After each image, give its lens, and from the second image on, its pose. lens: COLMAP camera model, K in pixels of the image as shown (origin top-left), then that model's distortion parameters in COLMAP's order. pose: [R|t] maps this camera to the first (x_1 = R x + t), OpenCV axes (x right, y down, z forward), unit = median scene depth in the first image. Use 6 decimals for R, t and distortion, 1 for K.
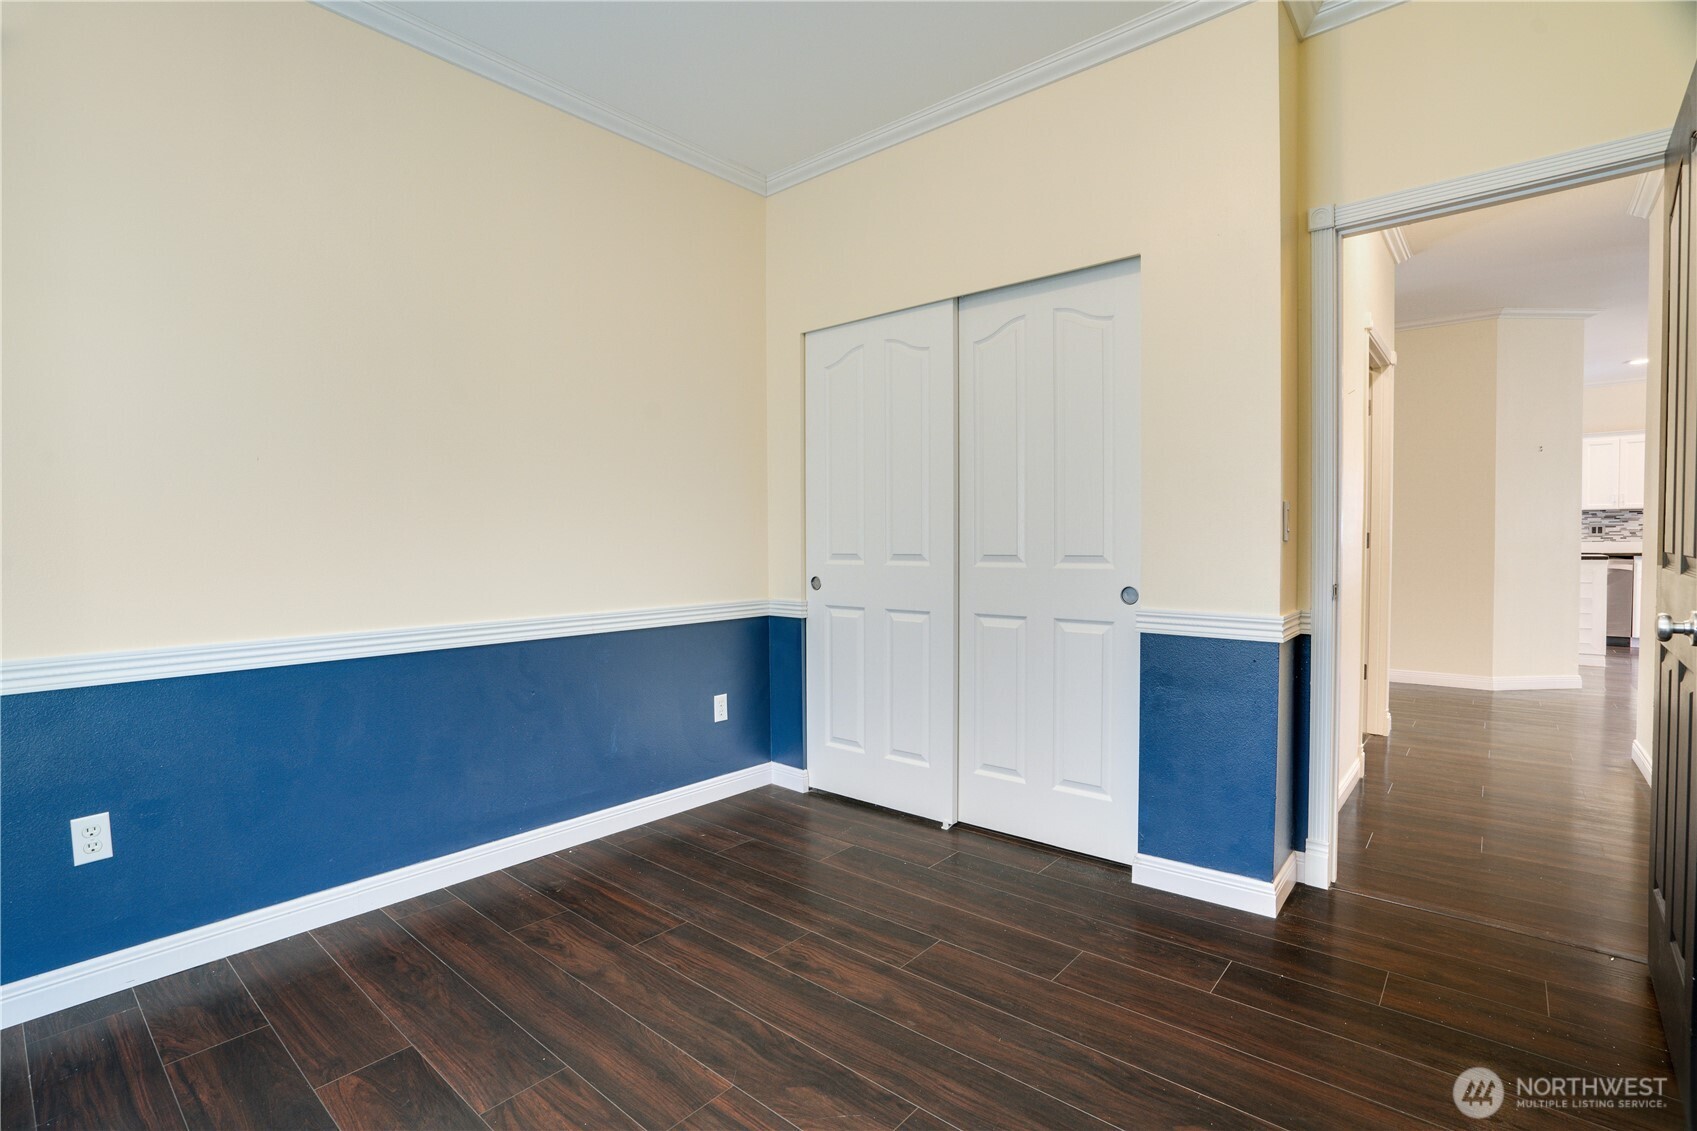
lens RADIAL K [[789.9, 0, 832.7], [0, 789.9, 578.2], [0, 0, 1]] dist [-0.026411, 0.009220]
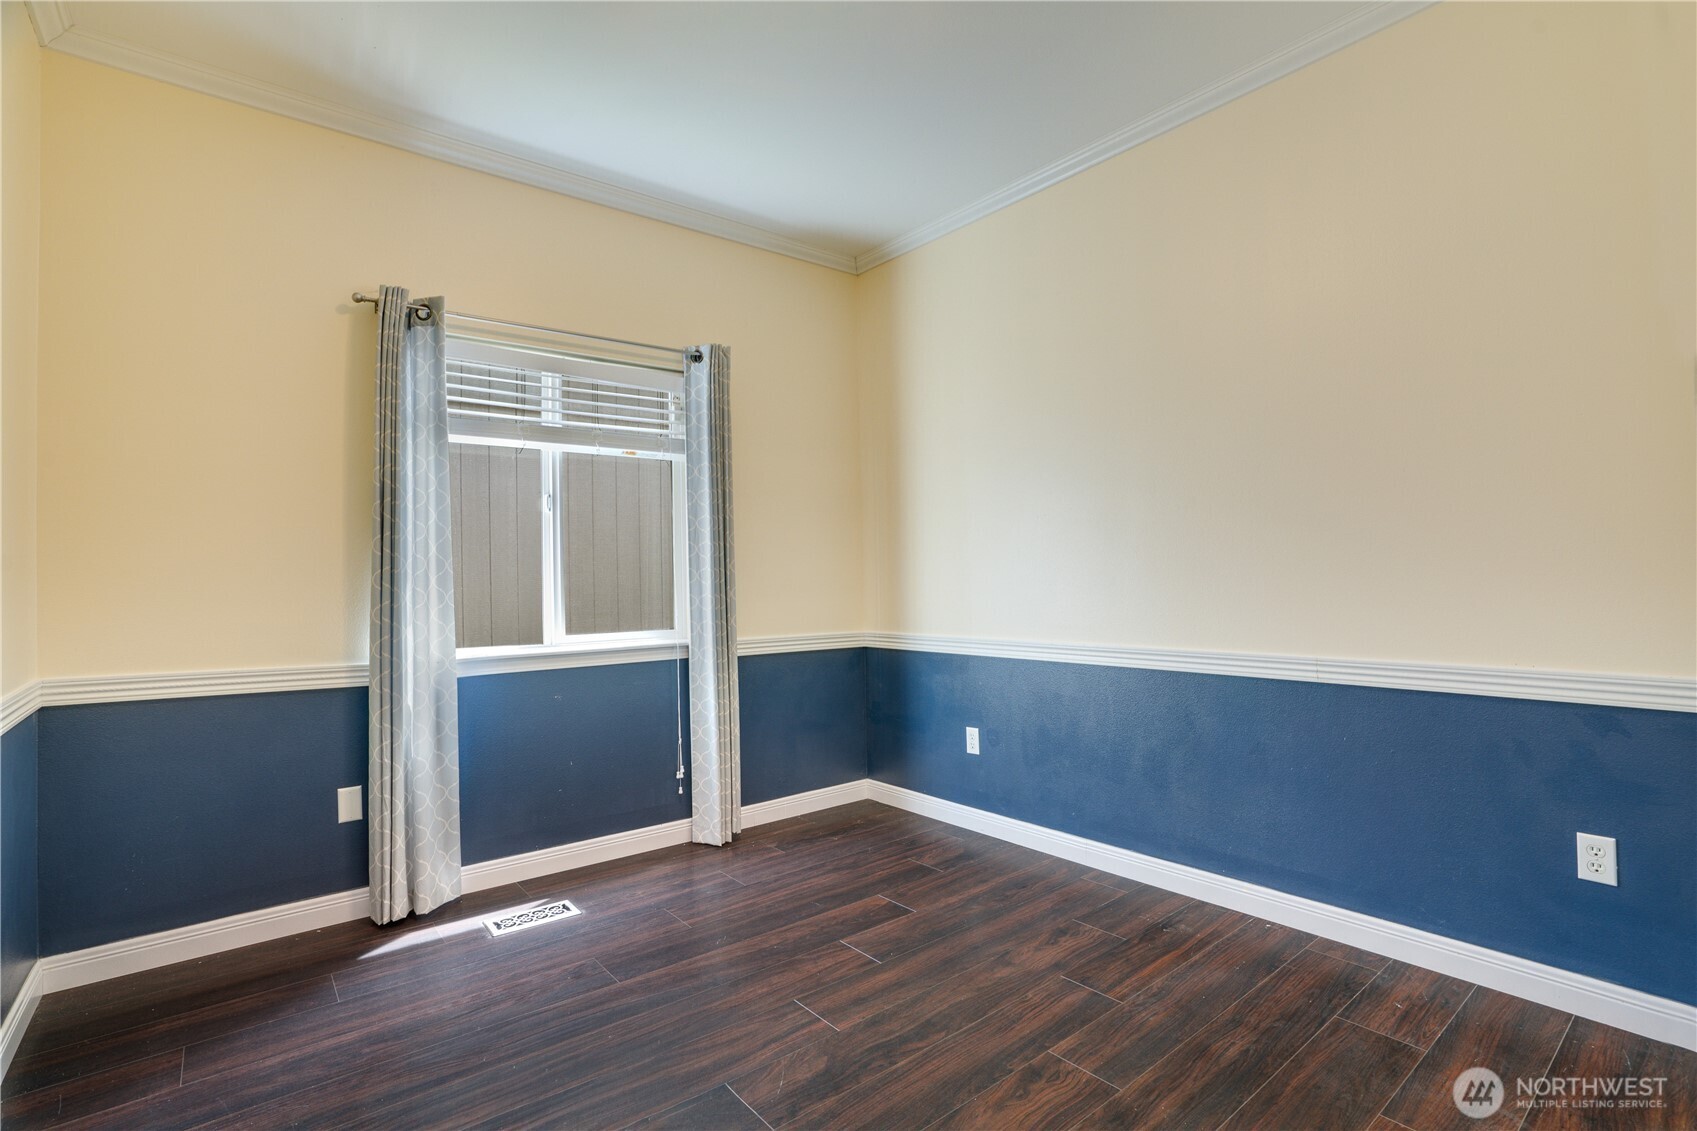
lens RADIAL K [[789.9, 0, 849.4], [0, 789.9, 569.8], [0, 0, 1]] dist [-0.026411, 0.009220]
pose [[-0.170181, -0.006067, -0.985394, 0.793394], [-0.022613, 0.999742, -0.002250, -0.045673], [0.985153, 0.021900, -0.170274, 0.895660]]
